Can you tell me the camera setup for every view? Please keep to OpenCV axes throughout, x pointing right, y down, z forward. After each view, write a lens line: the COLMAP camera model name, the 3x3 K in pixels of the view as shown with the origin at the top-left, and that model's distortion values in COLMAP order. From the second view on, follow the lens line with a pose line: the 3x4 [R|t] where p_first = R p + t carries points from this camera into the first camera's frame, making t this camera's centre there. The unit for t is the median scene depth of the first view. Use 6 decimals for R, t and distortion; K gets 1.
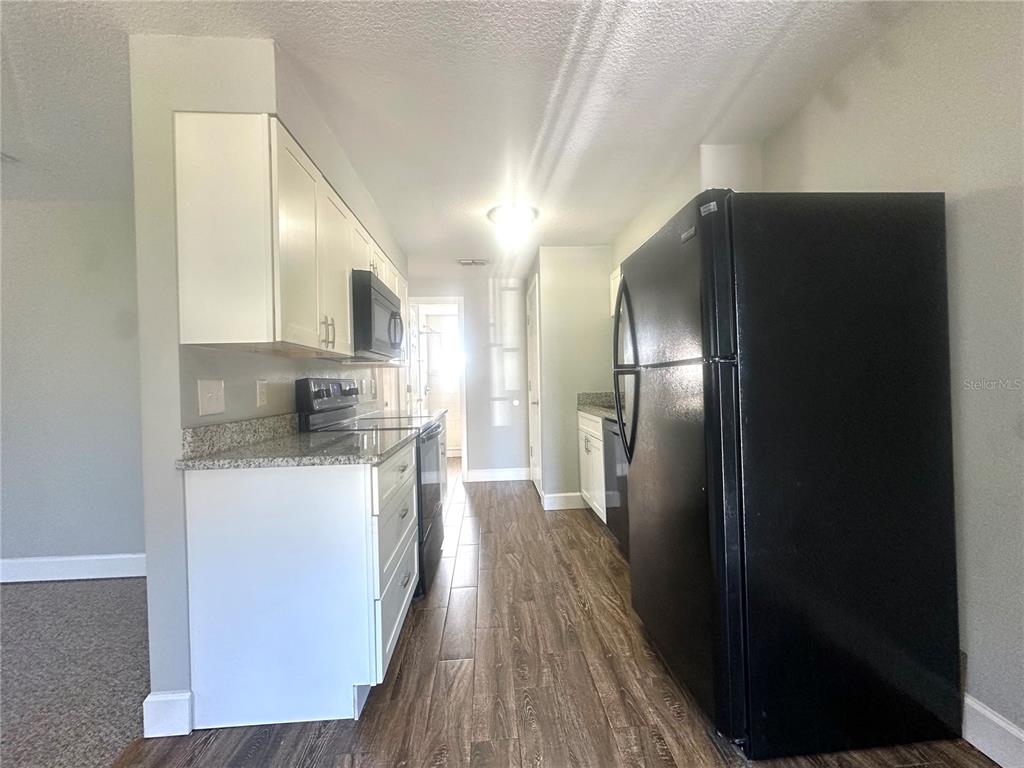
lens RADIAL K [[411.2, 0, 512.0], [0, 411.2, 384.0], [0, 0, 1]] dist [-0.002716, -0.000160]
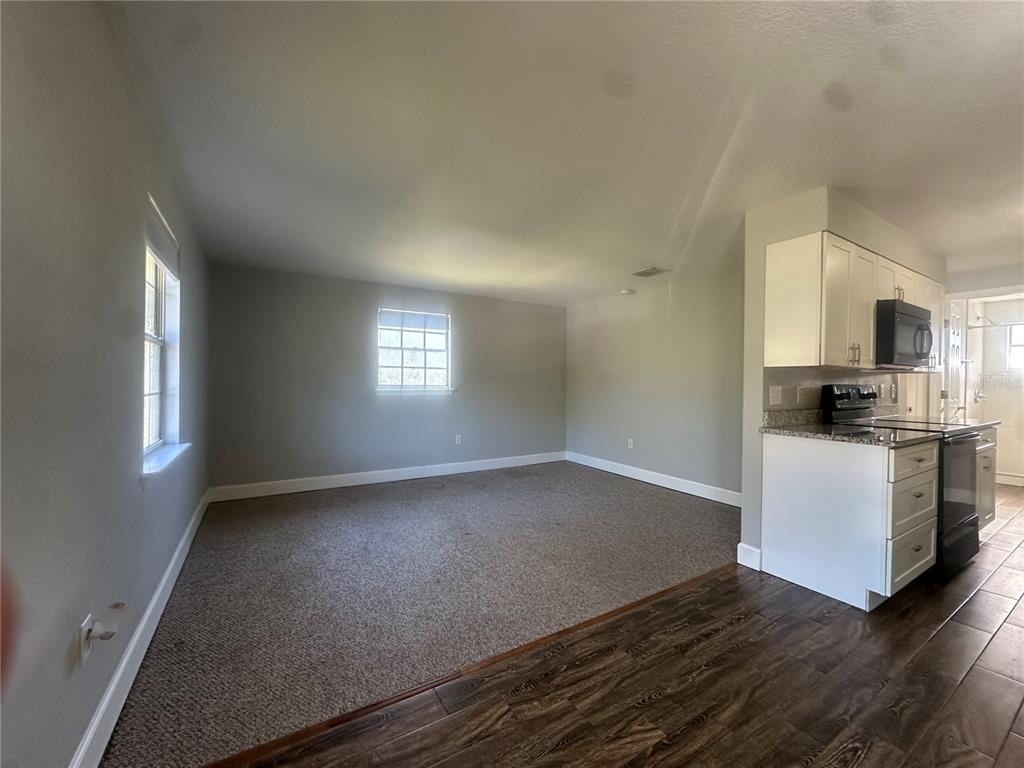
lens RADIAL K [[411.2, 0, 512.0], [0, 411.2, 384.0], [0, 0, 1]] dist [-0.002716, -0.000160]
pose [[0.475390, 0.038000, -0.878954, 0.201403], [-0.027617, 0.999219, 0.028263, -0.025162], [0.879342, 0.010838, 0.476068, -0.600661]]
